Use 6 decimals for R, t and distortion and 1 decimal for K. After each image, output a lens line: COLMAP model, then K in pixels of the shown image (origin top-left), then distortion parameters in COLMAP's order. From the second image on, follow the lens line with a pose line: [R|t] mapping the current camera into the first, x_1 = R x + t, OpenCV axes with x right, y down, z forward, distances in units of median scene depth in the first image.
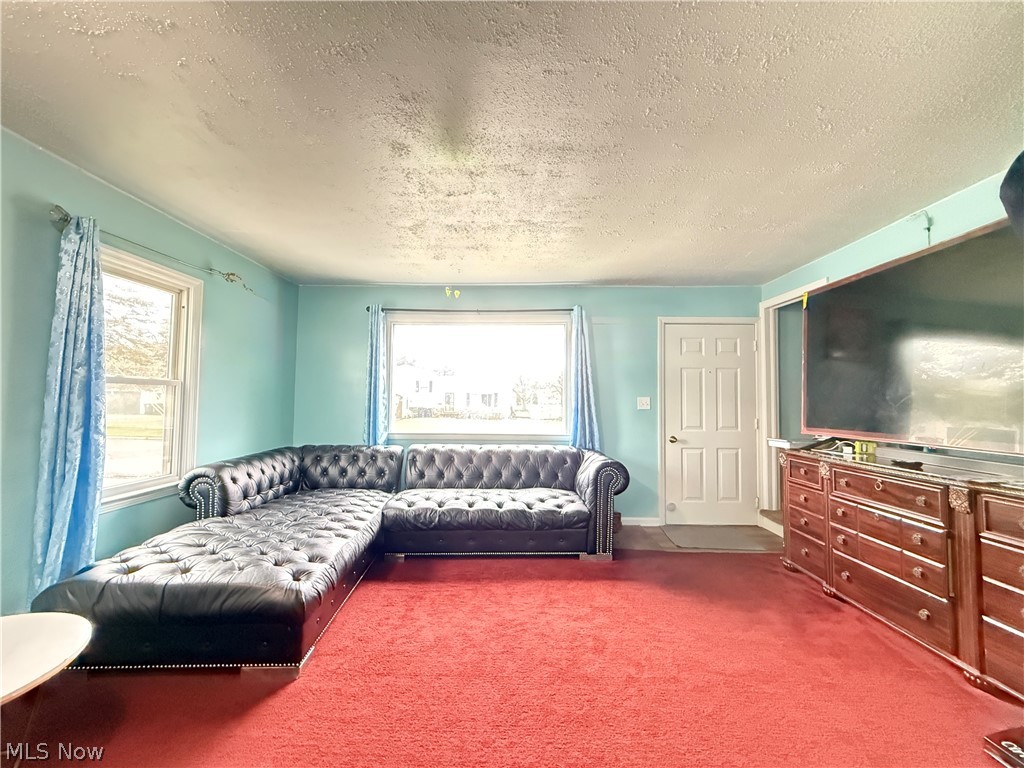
lens RADIAL K [[408.6, 0, 512.7], [0, 408.6, 382.1], [0, 0, 1]] dist [-0.000657, 0.000256]
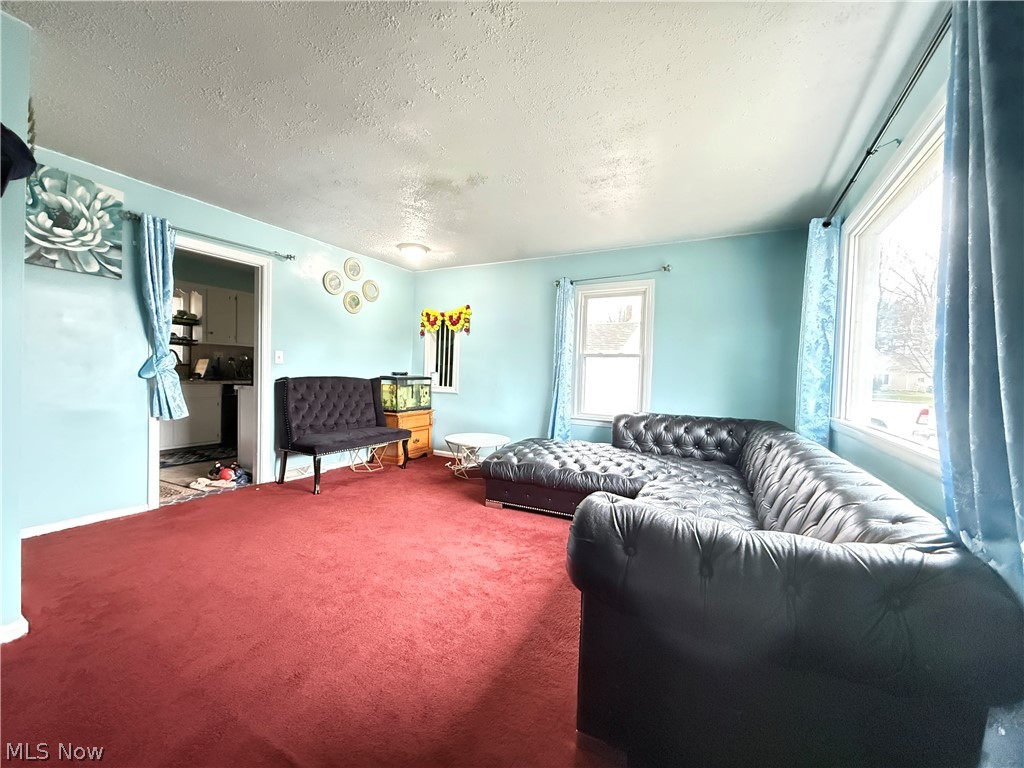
lens RADIAL K [[408.6, 0, 509.0], [0, 408.6, 380.6], [0, 0, 1]] dist [-0.000657, 0.000256]
pose [[-0.464137, 0.017226, -0.885596, 0.672537], [0.017891, 0.999789, 0.010071, 0.065301], [0.885583, -0.011170, -0.464348, 1.206758]]
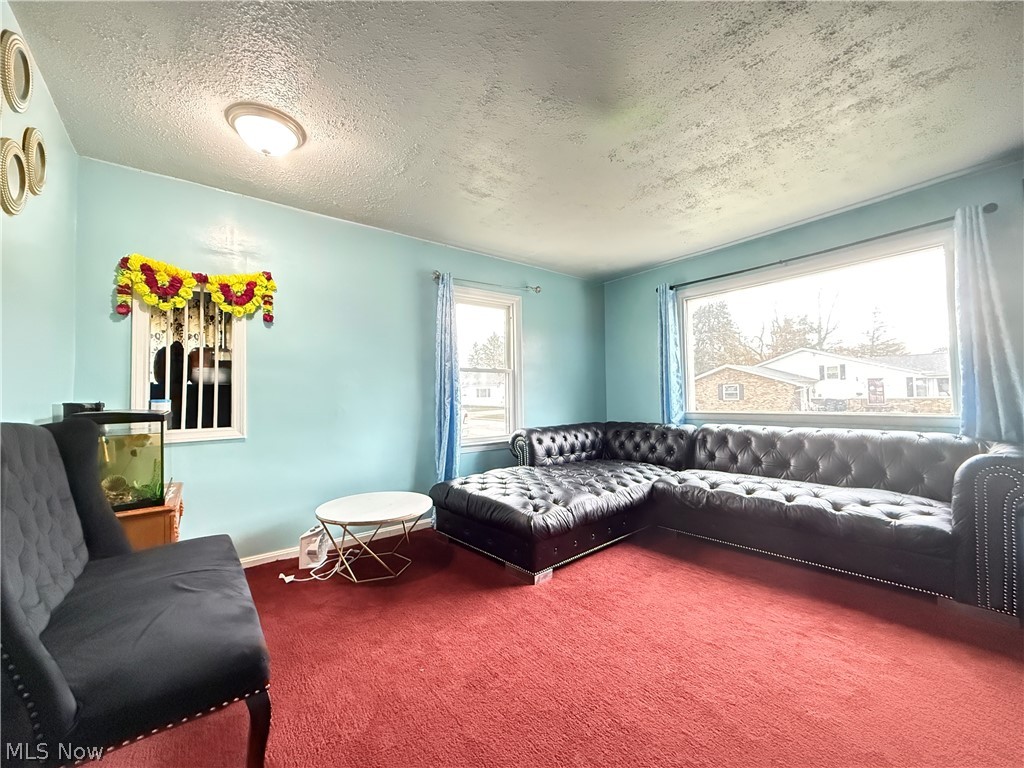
lens RADIAL K [[408.6, 0, 502.9], [0, 408.6, 380.9], [0, 0, 1]] dist [-0.000657, 0.000256]
pose [[0.620055, -0.051479, -0.782868, 0.269772], [0.060414, 0.998015, -0.017777, 0.057253], [0.782229, -0.036274, 0.621934, 0.083968]]
